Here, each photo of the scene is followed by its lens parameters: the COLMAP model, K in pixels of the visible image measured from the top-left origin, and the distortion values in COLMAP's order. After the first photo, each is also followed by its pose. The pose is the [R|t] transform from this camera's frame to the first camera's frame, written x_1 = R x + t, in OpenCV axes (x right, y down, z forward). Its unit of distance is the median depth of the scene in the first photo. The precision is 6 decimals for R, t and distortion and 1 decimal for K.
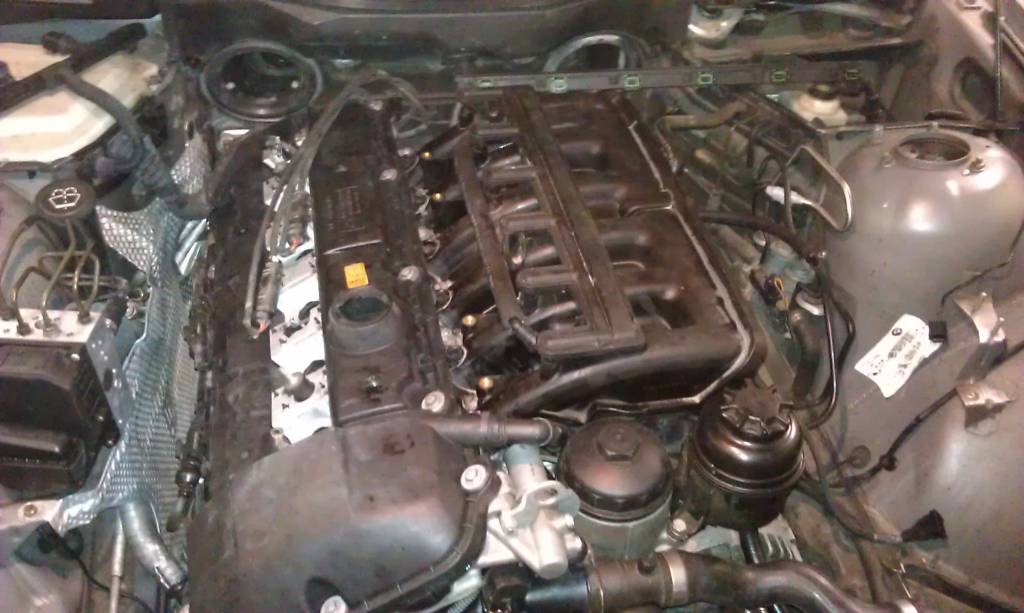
lens RADIAL K [[974.4, 0, 512.0], [0, 974.4, 306.5], [0, 0, 1]] dist [0.056498, -0.272274]
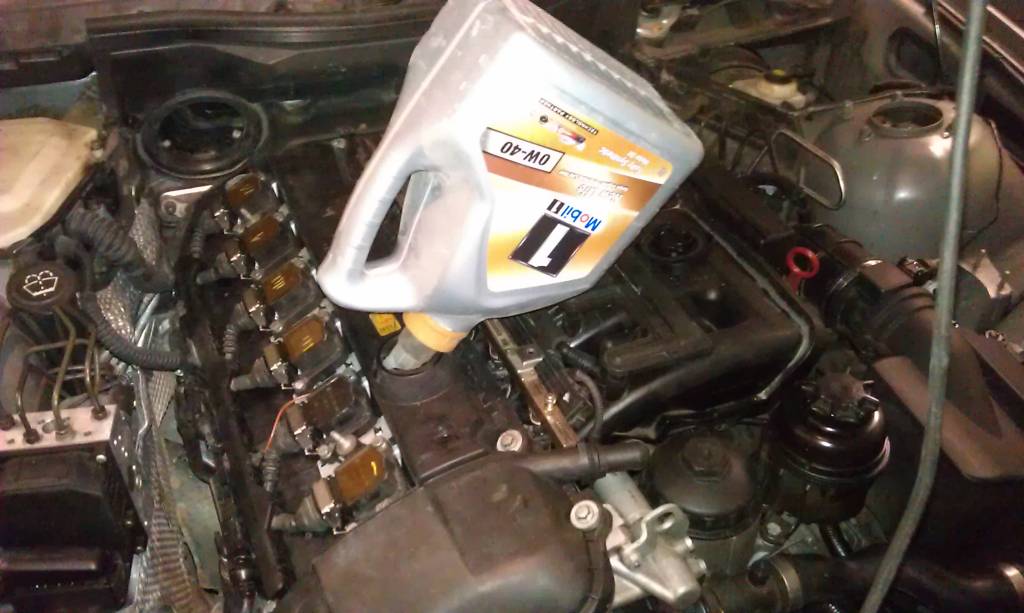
lens RADIAL K [[978.7, 0, 513.0], [0, 978.7, 300.4], [0, 0, 1]] dist [0.079846, -0.317828]
pose [[0.980460, -0.143999, 0.134021, -0.141691], [0.148788, 0.988517, -0.026373, -0.007757], [-0.128685, 0.045798, 0.990627, 0.054587]]
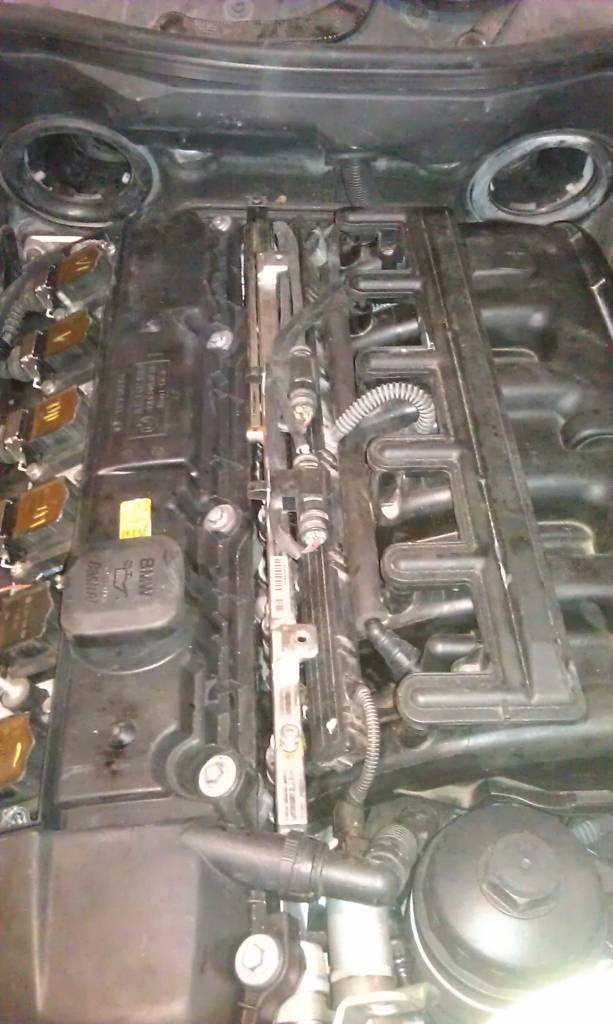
lens RADIAL K [[1004.0, 0, 284.8], [0, 1004.0, 510.2], [0, 0, 1]] dist [0.081894, -0.367210]
pose [[0.987041, 0.103533, -0.122599, 0.015999], [-0.087197, 0.987427, 0.131849, -0.117421], [0.134708, -0.119450, 0.983659, 0.314144]]
